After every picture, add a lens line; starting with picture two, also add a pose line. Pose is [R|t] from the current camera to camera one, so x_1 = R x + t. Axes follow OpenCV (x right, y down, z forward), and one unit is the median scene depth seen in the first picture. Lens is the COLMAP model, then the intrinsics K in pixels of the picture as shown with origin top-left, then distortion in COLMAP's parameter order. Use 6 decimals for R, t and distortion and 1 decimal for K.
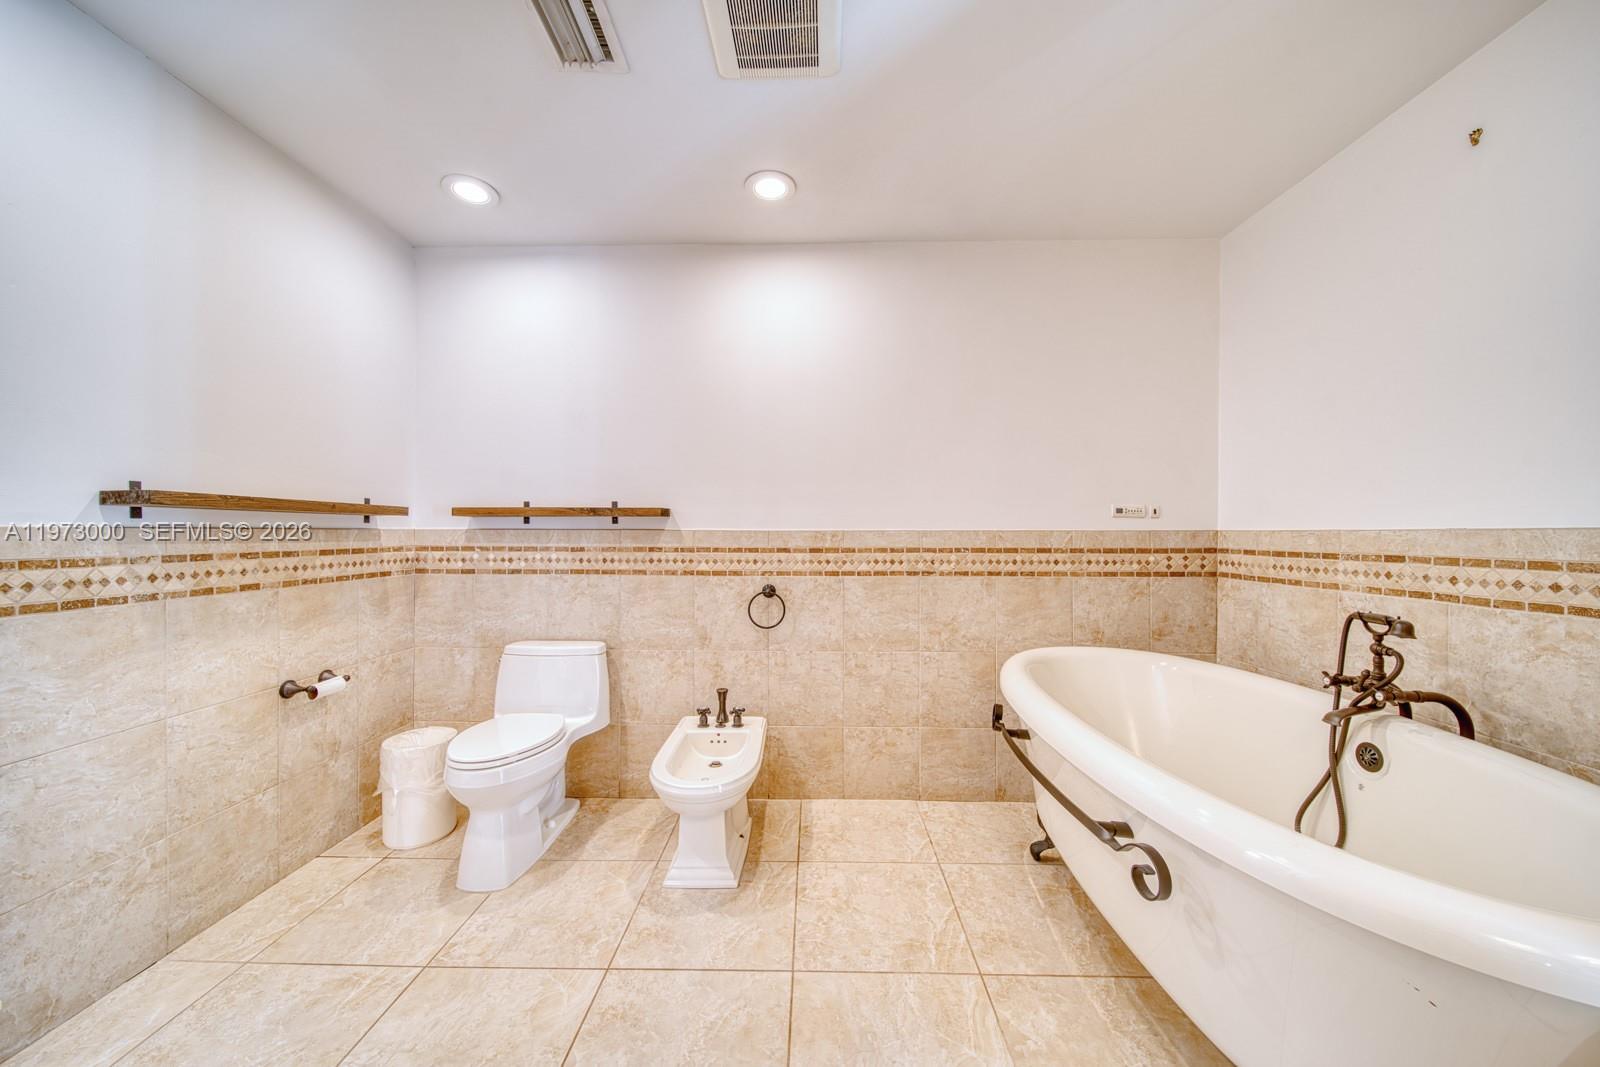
lens RADIAL K [[574.2, 0, 787.6], [0, 574.2, 526.4], [0, 0, 1]] dist [-0.001502, -0.000598]
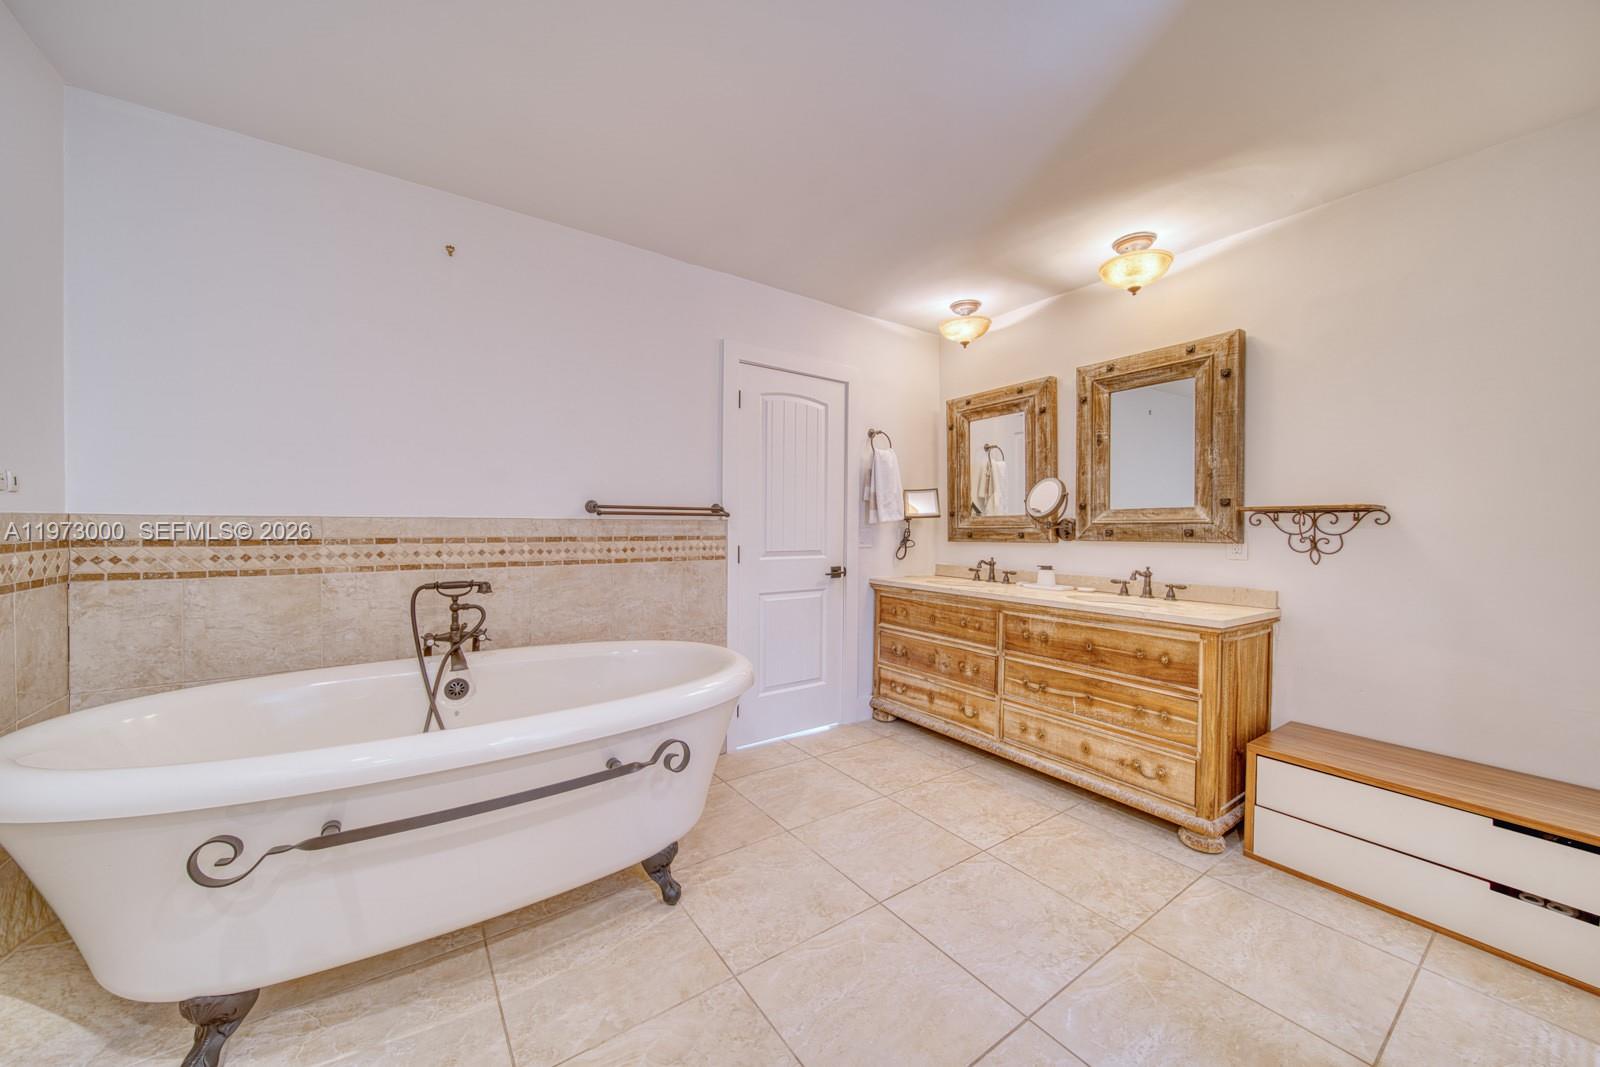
lens RADIAL K [[574.2, 0, 782.6], [0, 574.2, 528.8], [0, 0, 1]] dist [-0.001502, -0.000598]
pose [[-0.597626, -0.015539, 0.801625, -0.341972], [-0.017834, 0.999822, 0.006085, 0.006086], [-0.801577, -0.010660, -0.597797, 0.816575]]
